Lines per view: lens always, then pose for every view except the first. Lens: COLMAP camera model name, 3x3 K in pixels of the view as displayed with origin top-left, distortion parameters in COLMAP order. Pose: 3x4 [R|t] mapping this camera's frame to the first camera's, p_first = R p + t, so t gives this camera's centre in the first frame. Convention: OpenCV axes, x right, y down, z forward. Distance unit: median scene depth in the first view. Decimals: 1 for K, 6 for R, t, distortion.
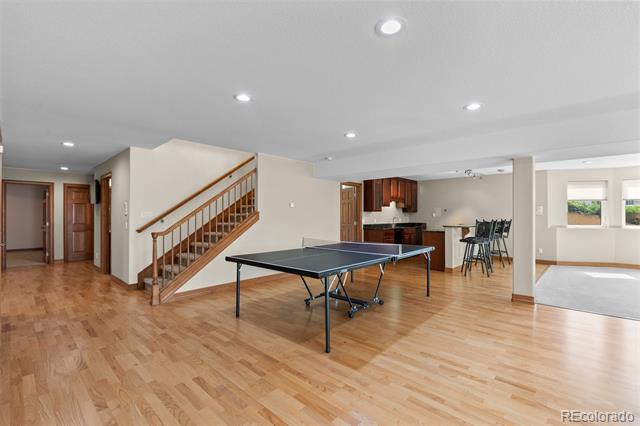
lens RADIAL K [[287.9, 0, 319.2], [0, 287.9, 217.2], [0, 0, 1]] dist [-0.000458, -0.000152]
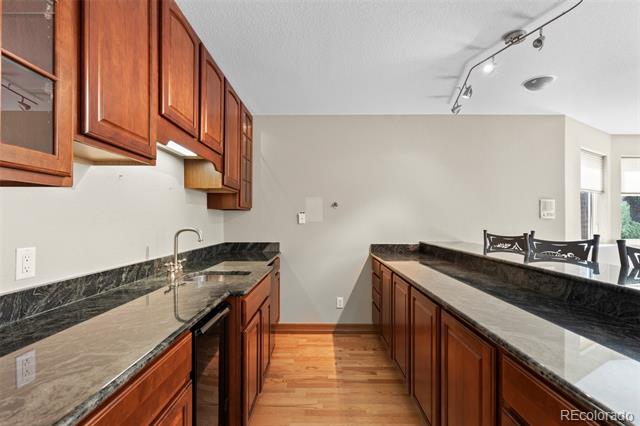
lens RADIAL K [[287.9, 0, 319.2], [0, 287.9, 217.2], [0, 0, 1]] dist [-0.000458, -0.000152]
pose [[0.740862, 0.007372, 0.671617, 0.215425], [0.000726, 0.999930, -0.011776, -0.005865], [-0.671657, 0.009212, 0.740805, 0.865829]]
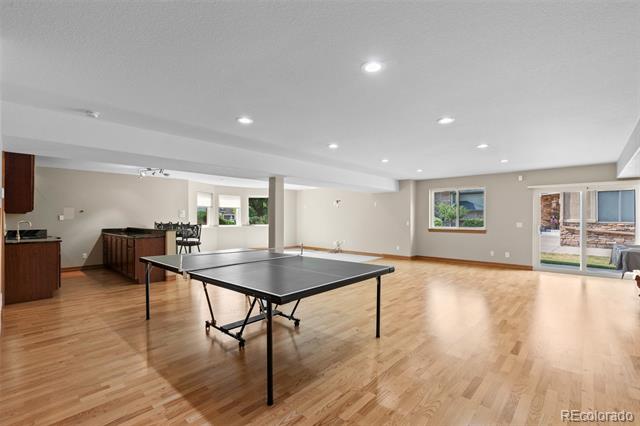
lens RADIAL K [[287.9, 0, 319.2], [0, 287.9, 217.2], [0, 0, 1]] dist [-0.000458, -0.000152]
pose [[0.016767, 0.003686, 0.999853, -0.368318], [0.007990, 0.999961, -0.003821, -0.000779], [-0.999827, 0.008053, 0.016737, 0.406641]]
